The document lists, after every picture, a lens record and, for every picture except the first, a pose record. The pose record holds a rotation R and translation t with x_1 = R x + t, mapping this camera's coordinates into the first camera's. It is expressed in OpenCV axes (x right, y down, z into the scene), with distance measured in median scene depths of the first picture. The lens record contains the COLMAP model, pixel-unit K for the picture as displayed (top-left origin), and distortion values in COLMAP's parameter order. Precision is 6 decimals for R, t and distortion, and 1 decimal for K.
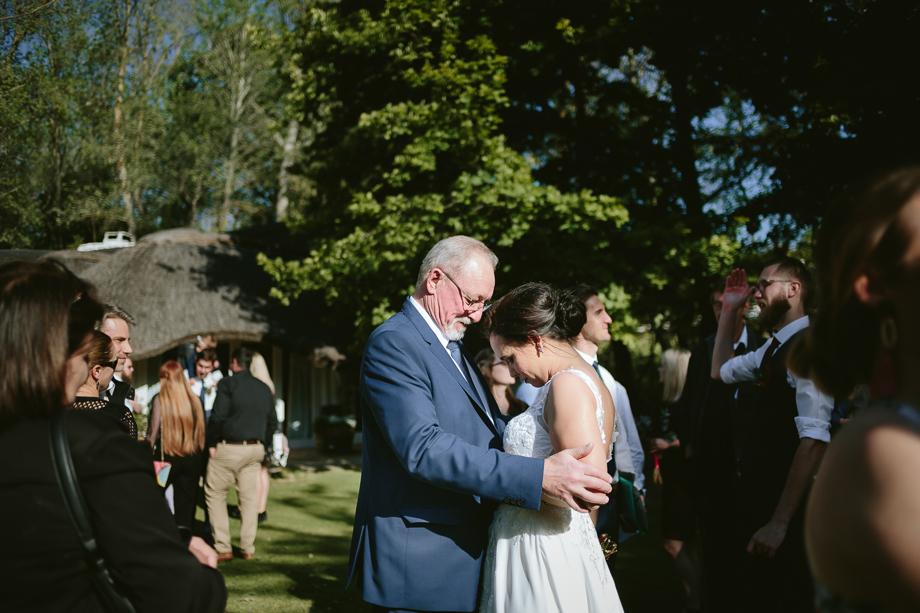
lens RADIAL K [[910.9, 0, 453.5], [0, 910.9, 309.0], [0, 0, 1]] dist [-0.048481, 0.011185]
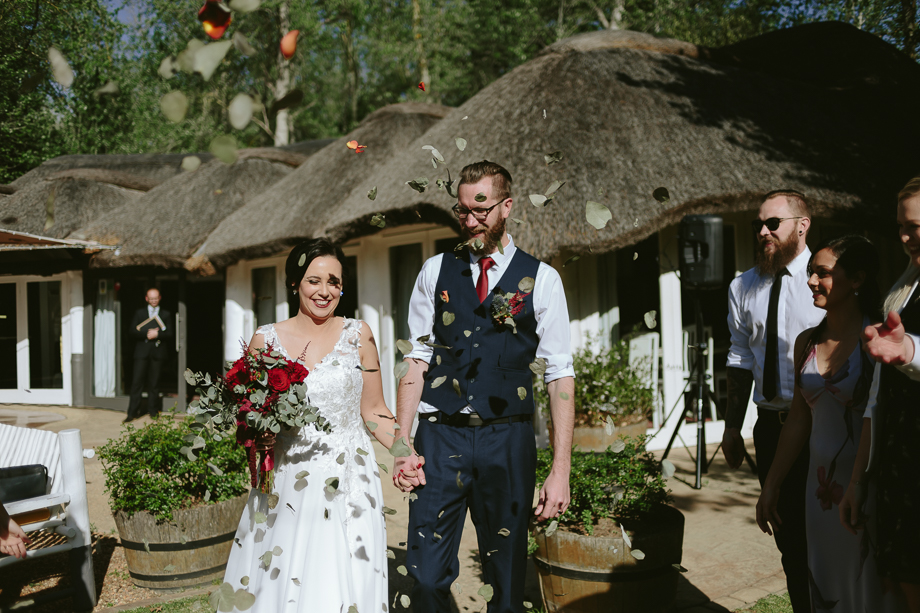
lens RADIAL K [[910.9, 0, 453.5], [0, 910.9, 309.0], [0, 0, 1]] dist [-0.048481, 0.011185]
pose [[0.955055, -0.026066, -0.295282, -0.399170], [0.045926, 0.997110, 0.060522, 0.073350], [0.292851, -0.071363, 0.953491, 0.750496]]
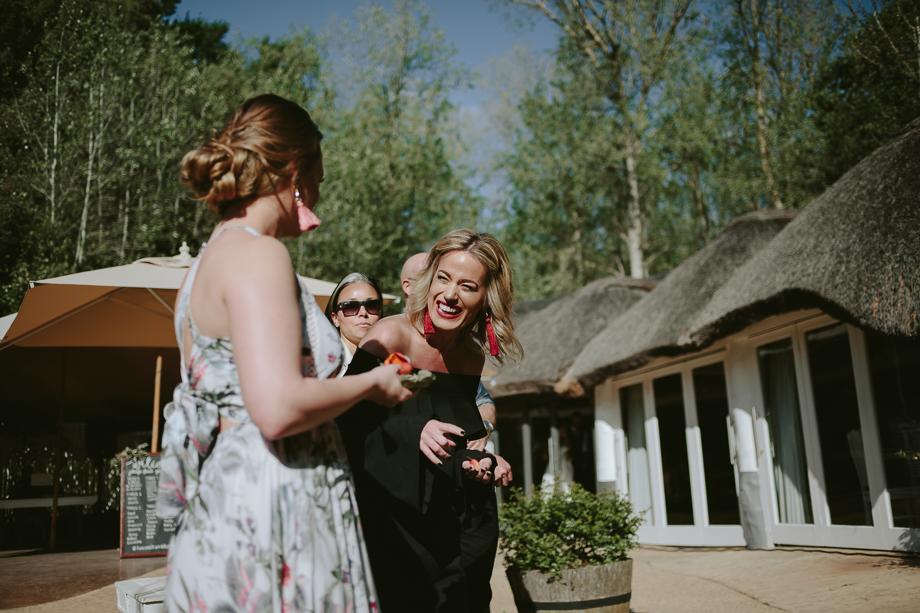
lens RADIAL K [[910.9, 0, 453.5], [0, 910.9, 309.0], [0, 0, 1]] dist [-0.048481, 0.011185]
pose [[0.766661, -0.163128, -0.620983, -0.397284], [0.096792, 0.985496, -0.139384, 0.120482], [0.634714, 0.046754, 0.771331, 0.727507]]
